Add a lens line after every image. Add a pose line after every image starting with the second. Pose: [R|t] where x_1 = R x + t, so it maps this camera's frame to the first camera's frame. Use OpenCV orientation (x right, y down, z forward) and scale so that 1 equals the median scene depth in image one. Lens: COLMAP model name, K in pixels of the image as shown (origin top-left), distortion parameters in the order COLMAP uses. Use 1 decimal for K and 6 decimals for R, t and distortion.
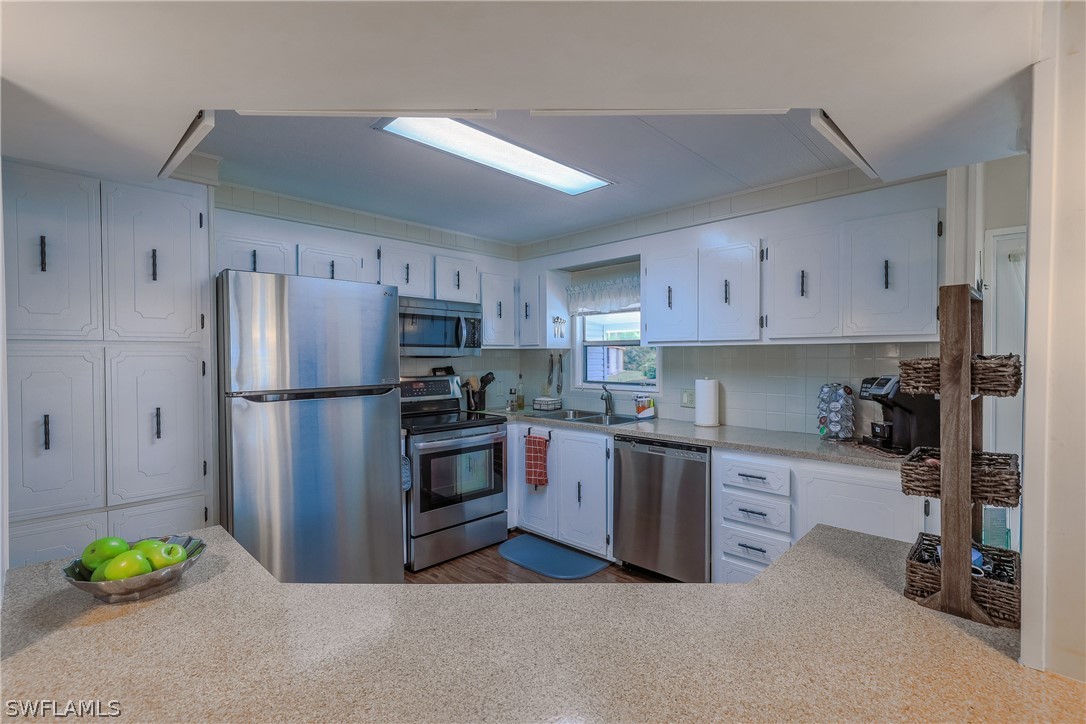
lens RADIAL K [[484.9, 0, 536.7], [0, 484.9, 363.5], [0, 0, 1]] dist [0.000797, 0.000437]
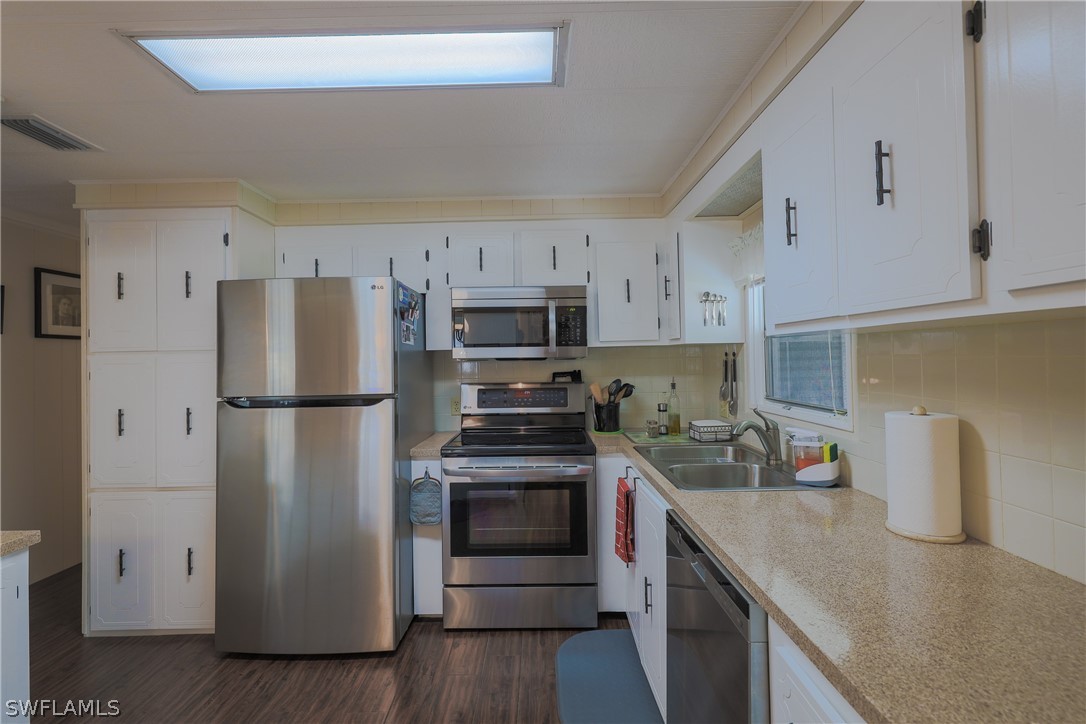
lens RADIAL K [[496.2, 0, 534.6], [0, 496.2, 356.6], [0, 0, 1]] dist [0.024626, 0.000108]
pose [[0.696657, -0.012403, -0.717297, 0.374647], [0.004712, 0.999908, -0.012713, -0.007364], [0.717389, 0.005477, 0.696651, 0.436773]]
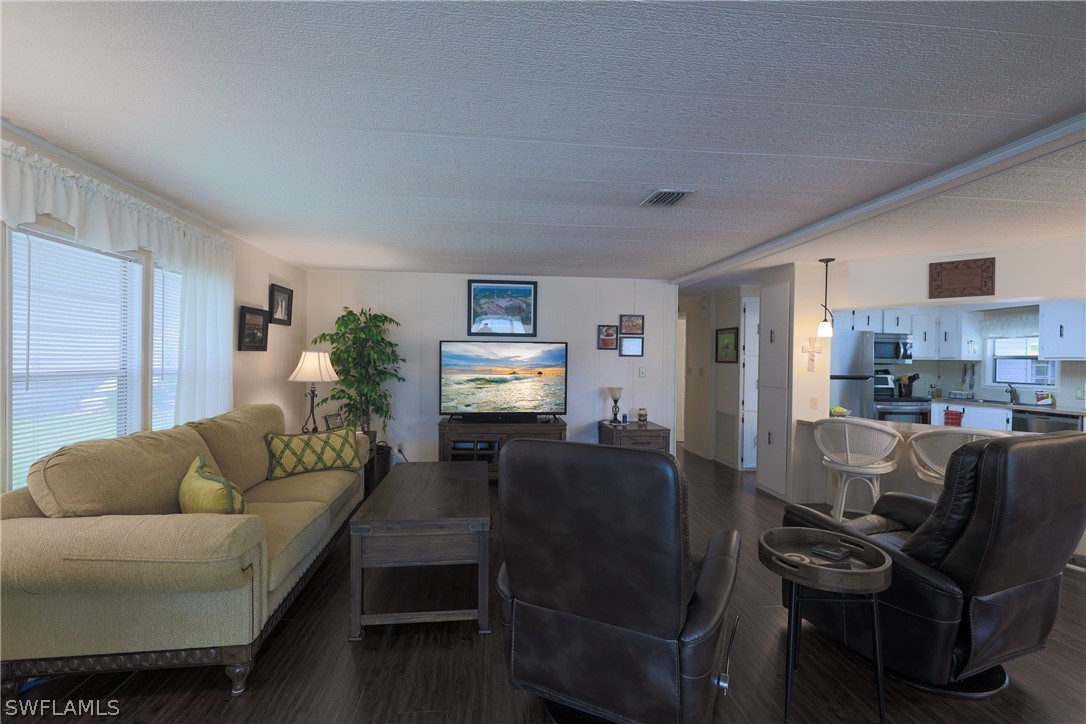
lens RADIAL K [[484.9, 0, 536.7], [0, 484.9, 363.5], [0, 0, 1]] dist [0.000797, 0.000437]
pose [[0.775126, 0.020052, -0.631488, -0.059908], [-0.027437, 0.999622, -0.001936, 0.024483], [0.631210, 0.018827, 0.775383, -1.237263]]
